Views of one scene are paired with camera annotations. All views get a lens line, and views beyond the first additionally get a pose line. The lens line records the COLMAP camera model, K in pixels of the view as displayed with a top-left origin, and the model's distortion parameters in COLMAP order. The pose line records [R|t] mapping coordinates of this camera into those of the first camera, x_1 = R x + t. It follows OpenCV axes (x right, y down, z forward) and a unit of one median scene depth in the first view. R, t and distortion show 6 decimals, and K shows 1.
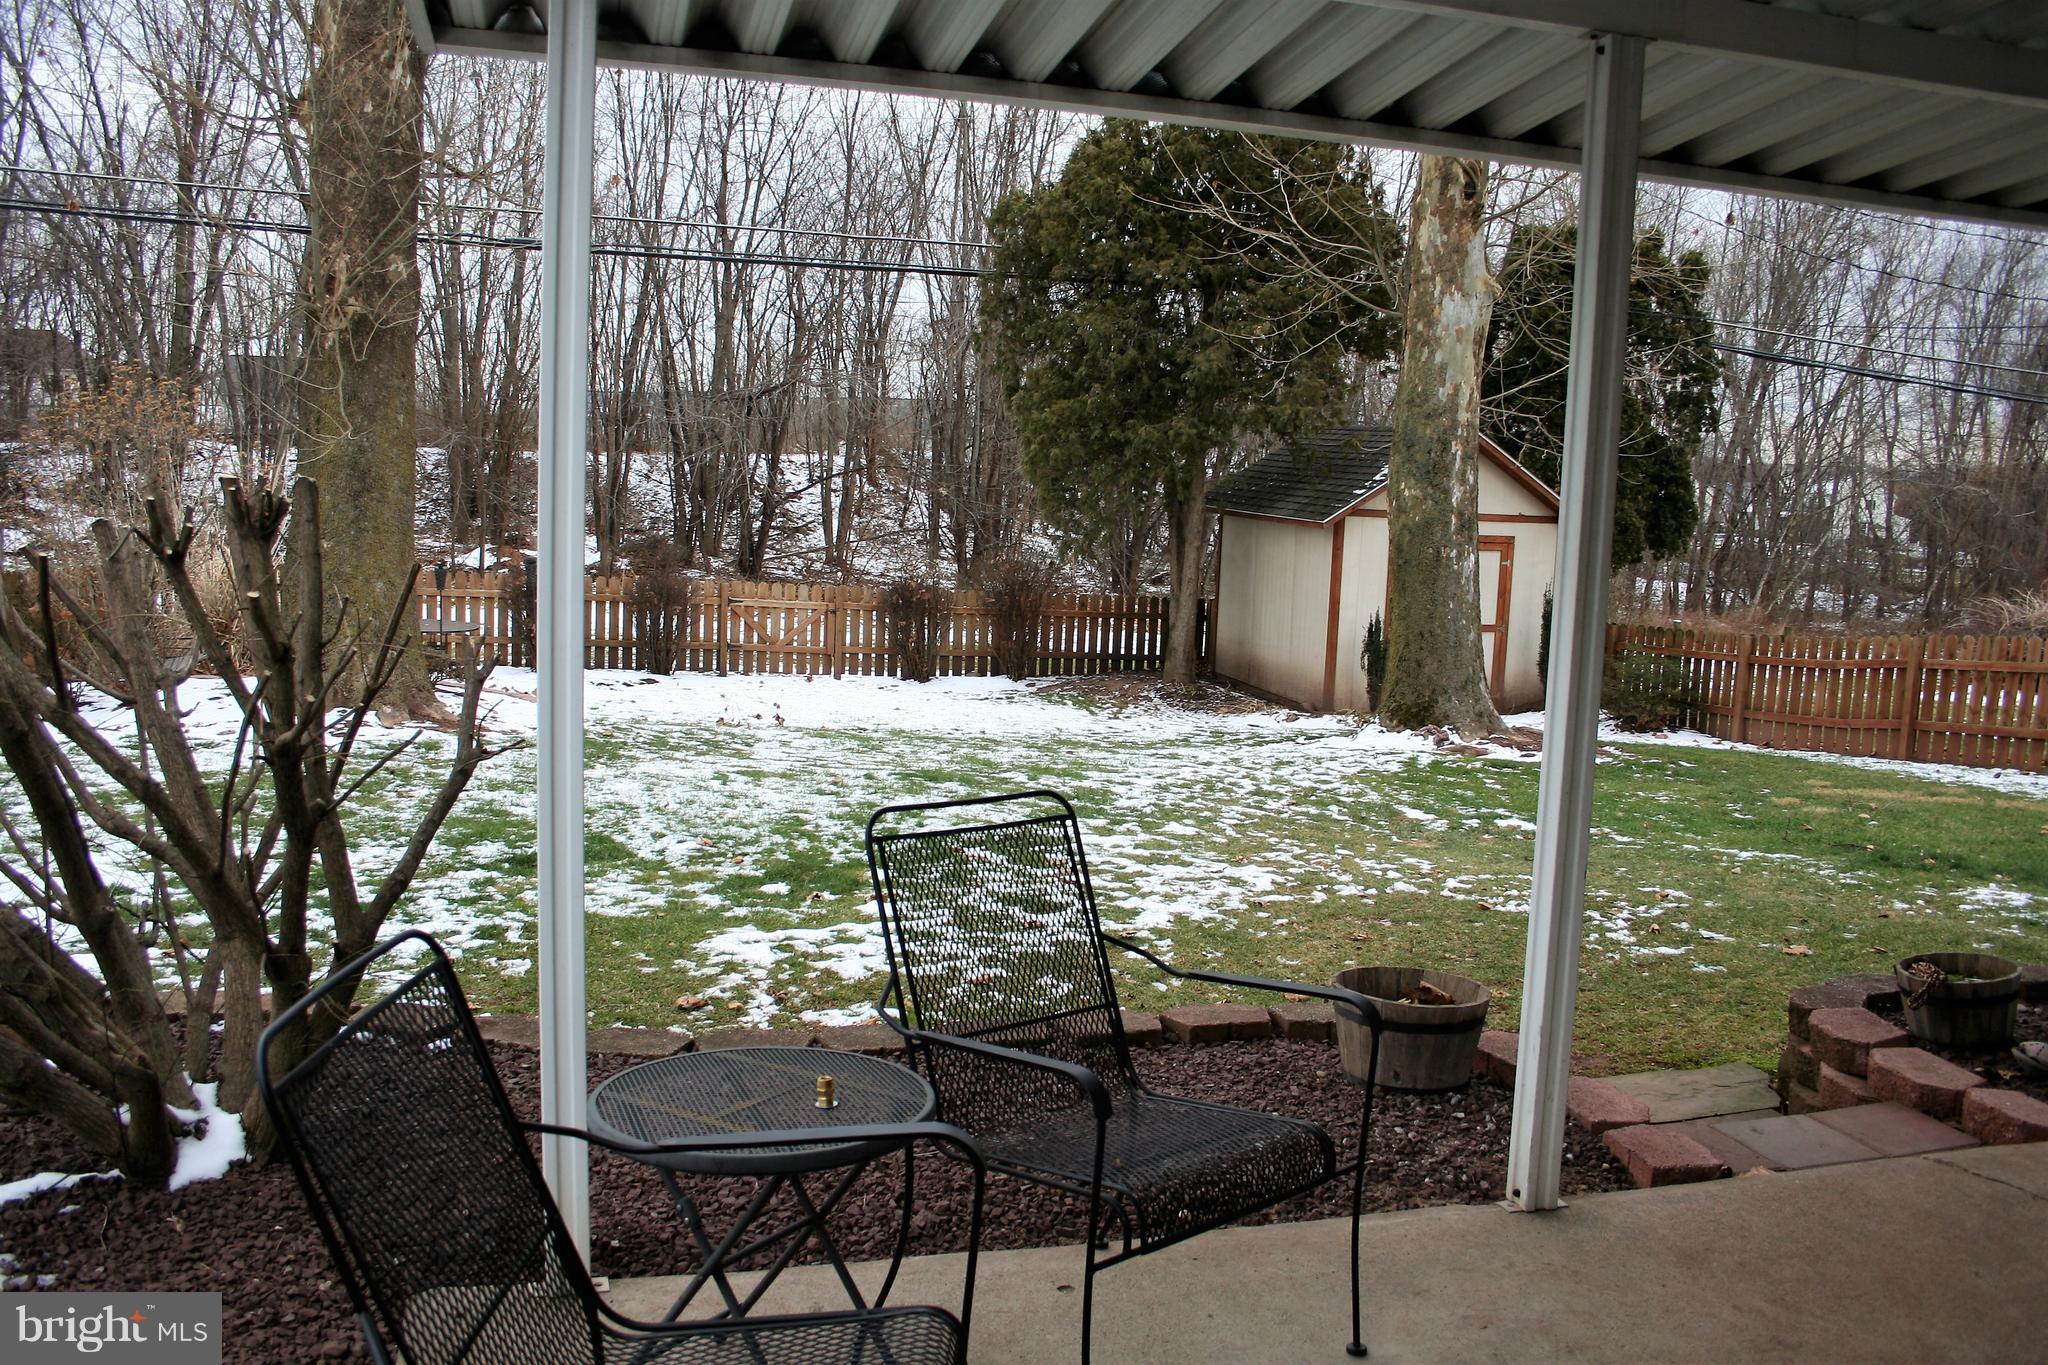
lens RADIAL K [[1693.9, 0, 1024.0], [0, 1693.9, 682.5], [0, 0, 1]] dist [-0.154225, 0.123957]
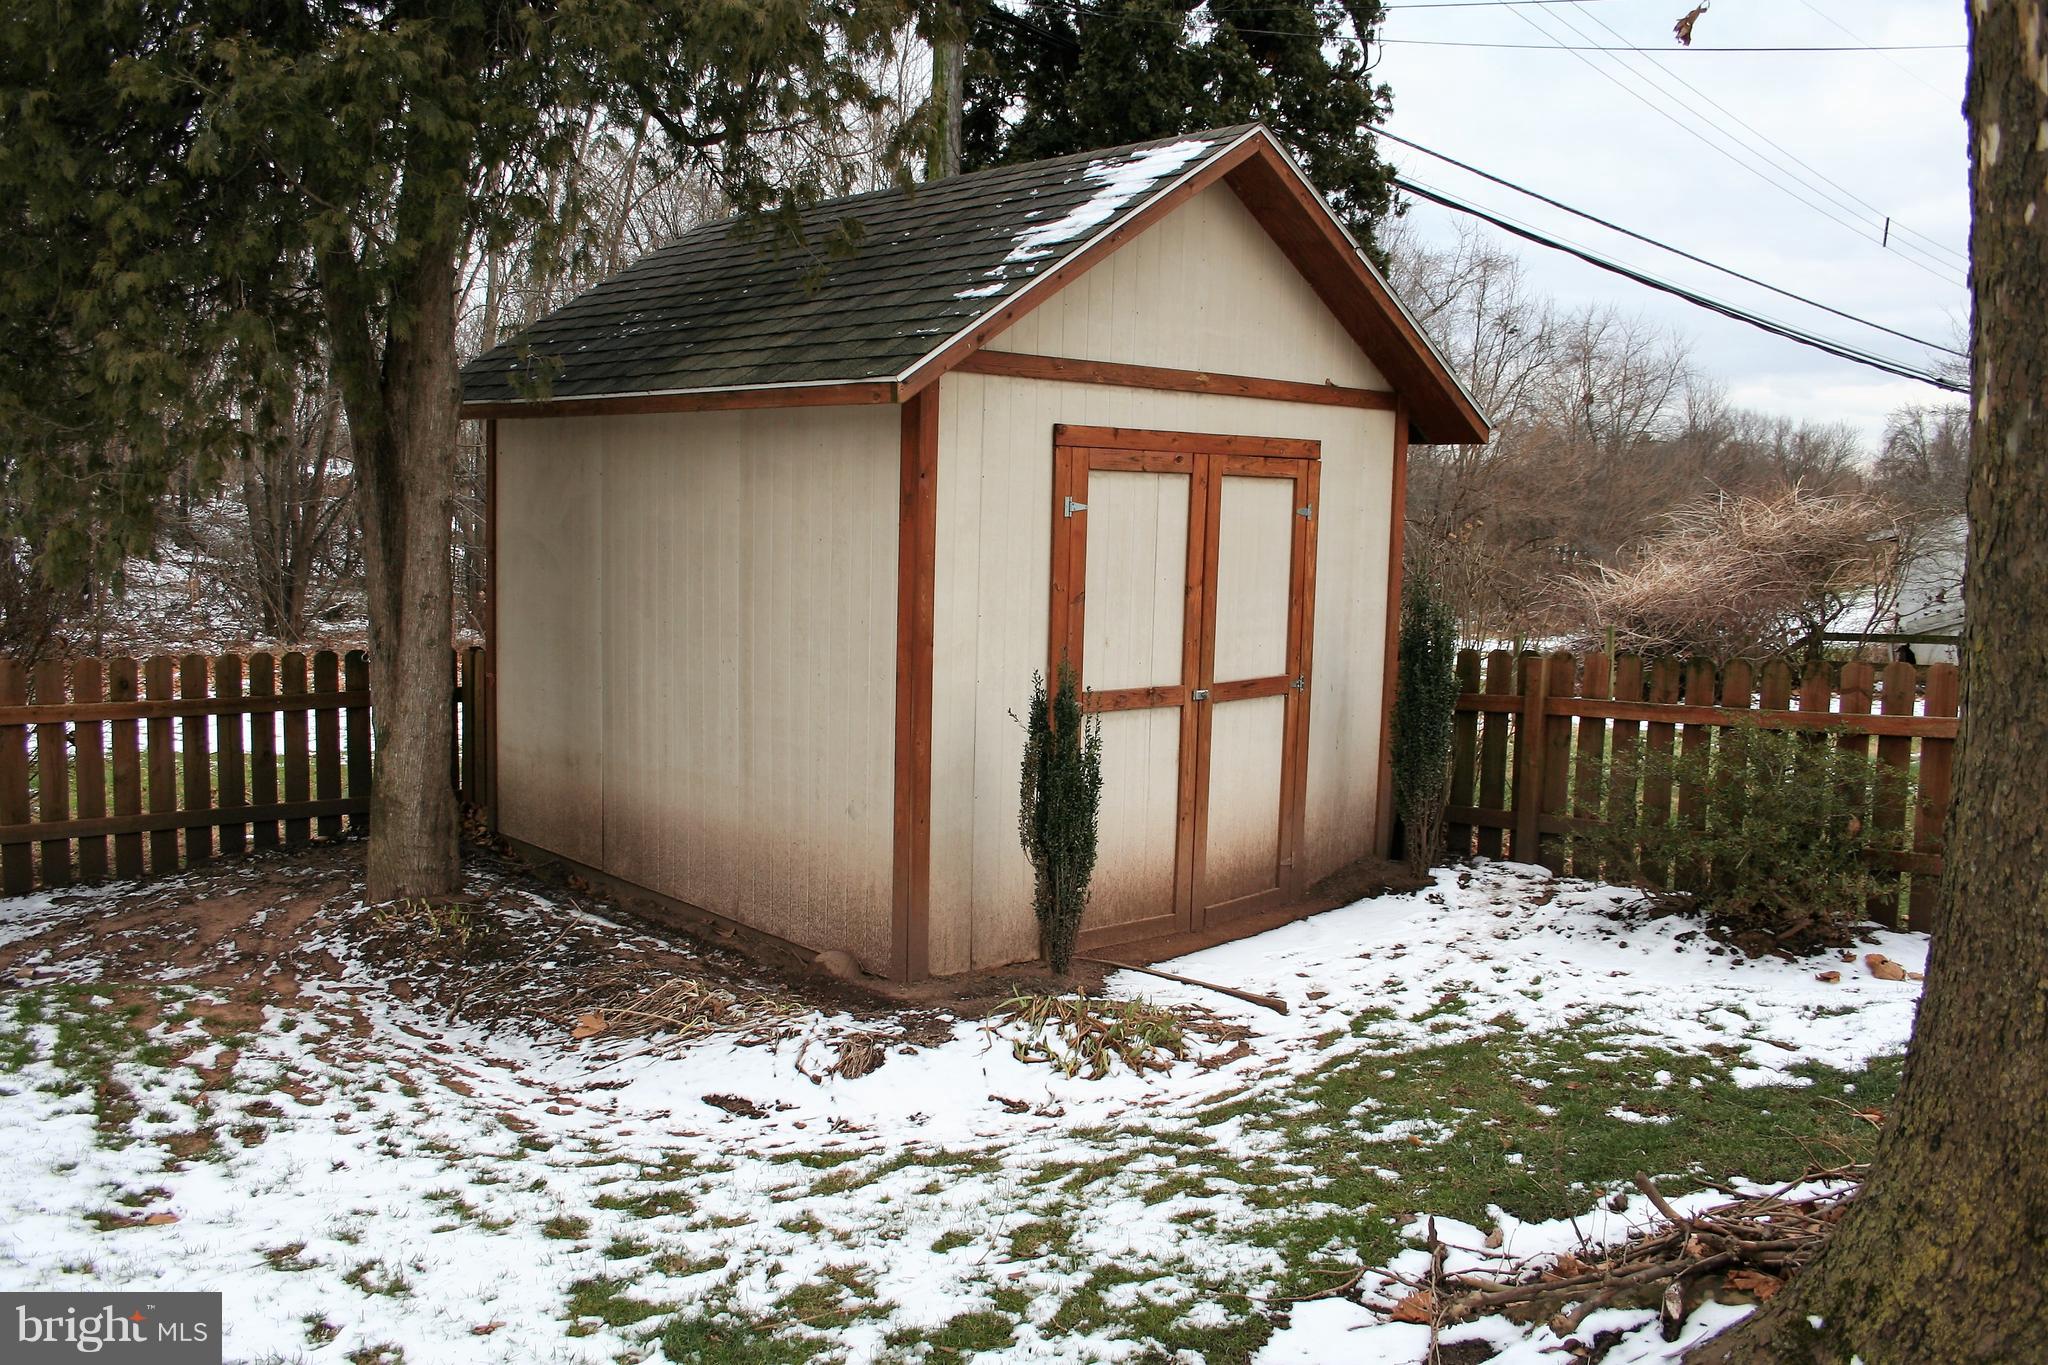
lens RADIAL K [[1688.6, 0, 1024.0], [0, 1688.6, 682.5], [0, 0, 1]] dist [-0.160644, 0.136343]
pose [[0.888163, -0.068877, 0.454338, 0.055567], [0.074211, 0.997224, 0.006105, -0.039792], [-0.453497, 0.028294, 0.890809, 0.691060]]
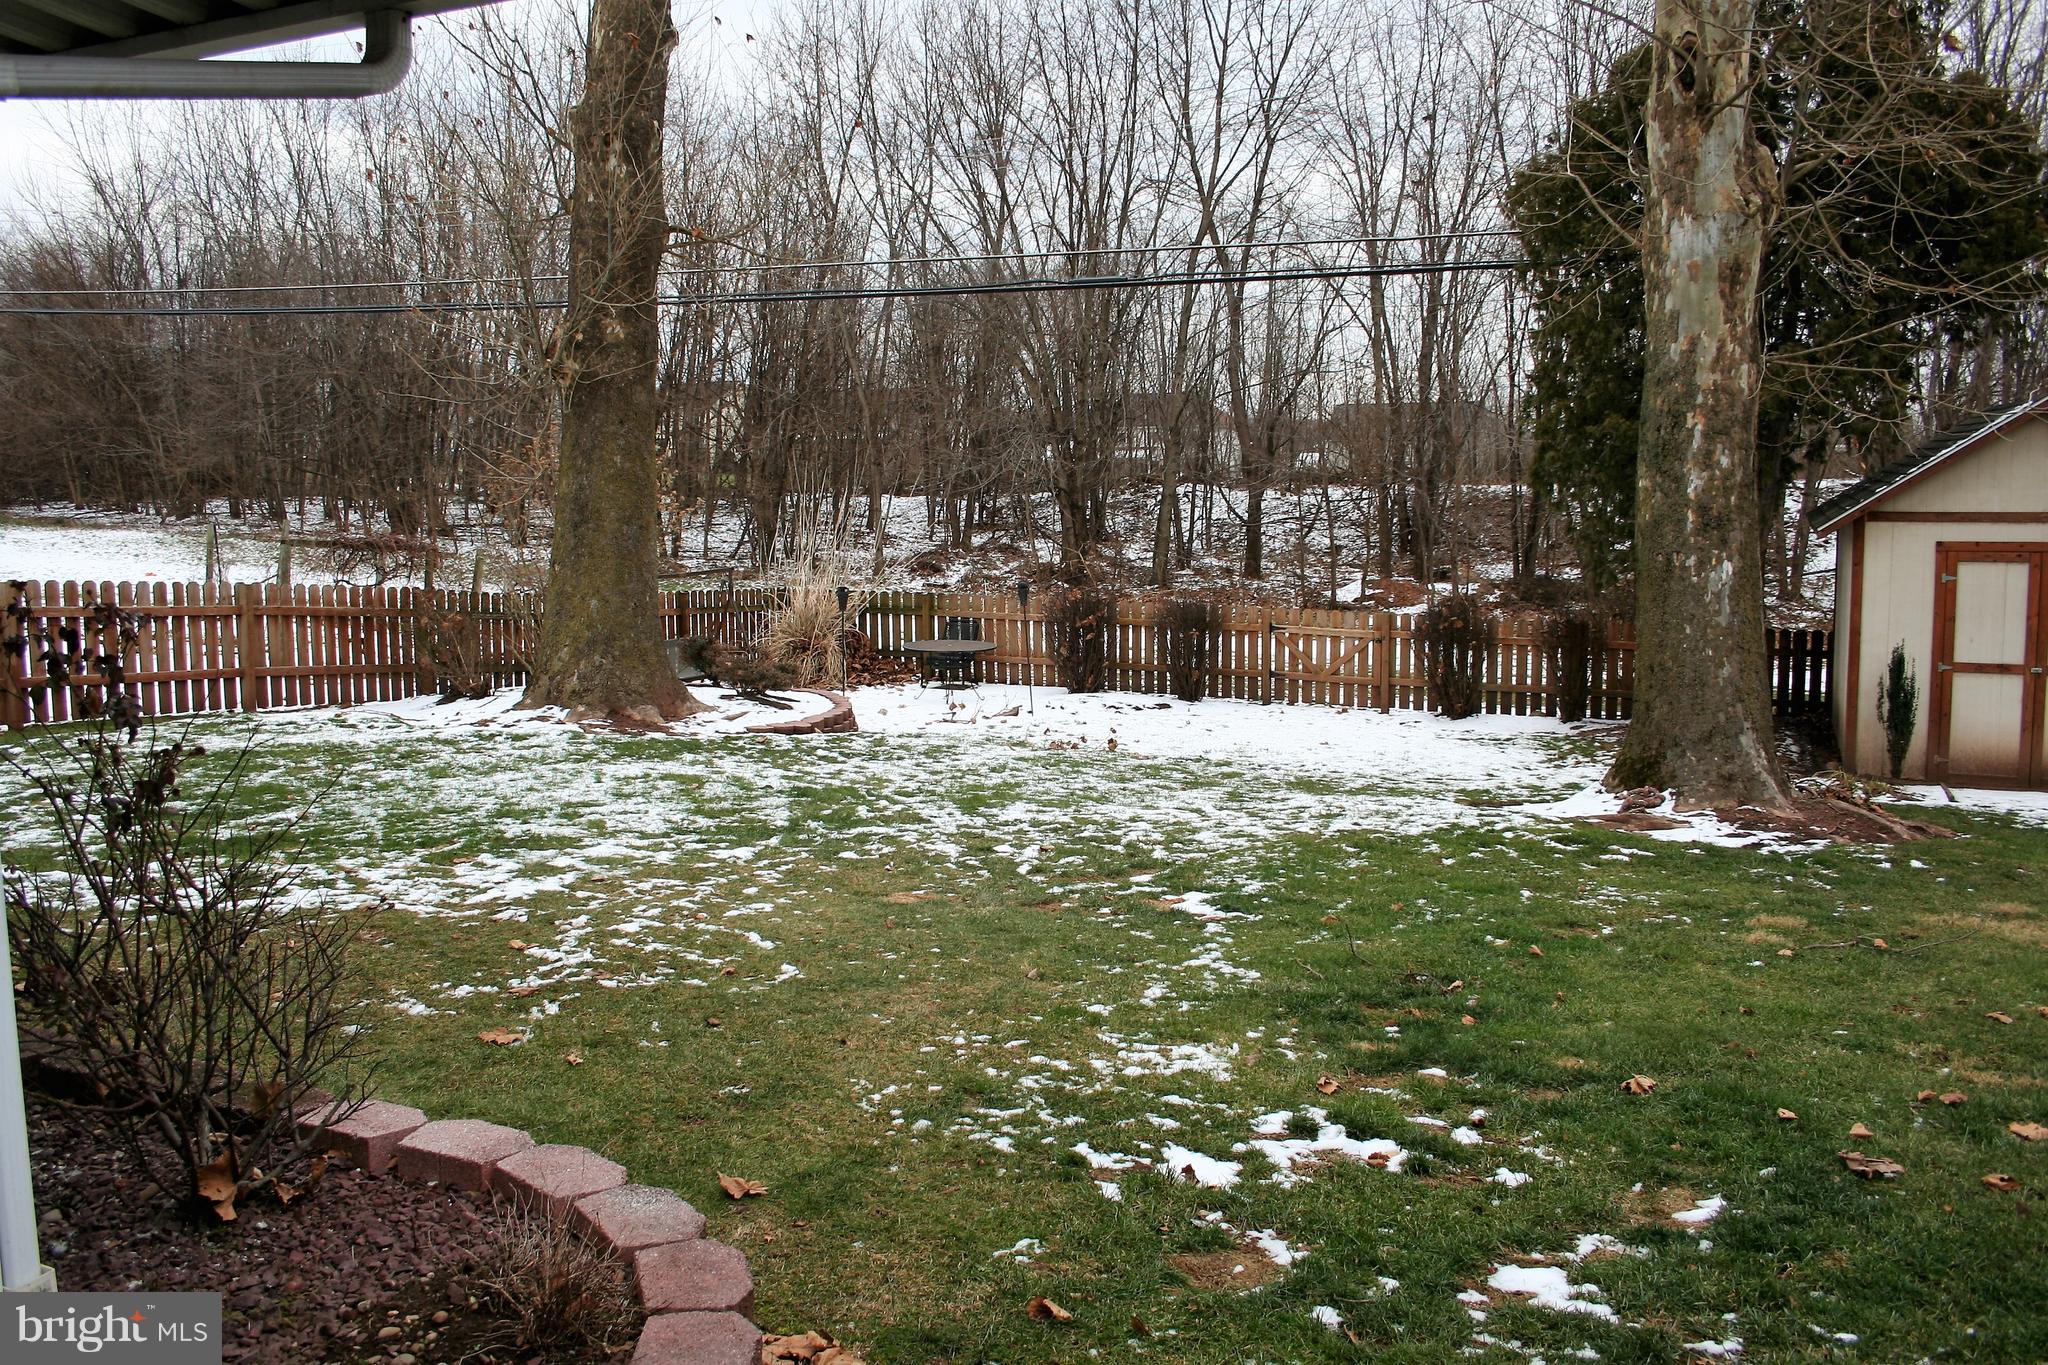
lens RADIAL K [[1688.6, 0, 1024.0], [0, 1688.6, 682.5], [0, 0, 1]] dist [-0.160644, 0.136343]
pose [[0.771171, 0.026131, -0.636092, 0.361119], [-0.041232, 0.999110, -0.008943, -0.002558], [0.635292, 0.033124, 0.771561, 0.173686]]
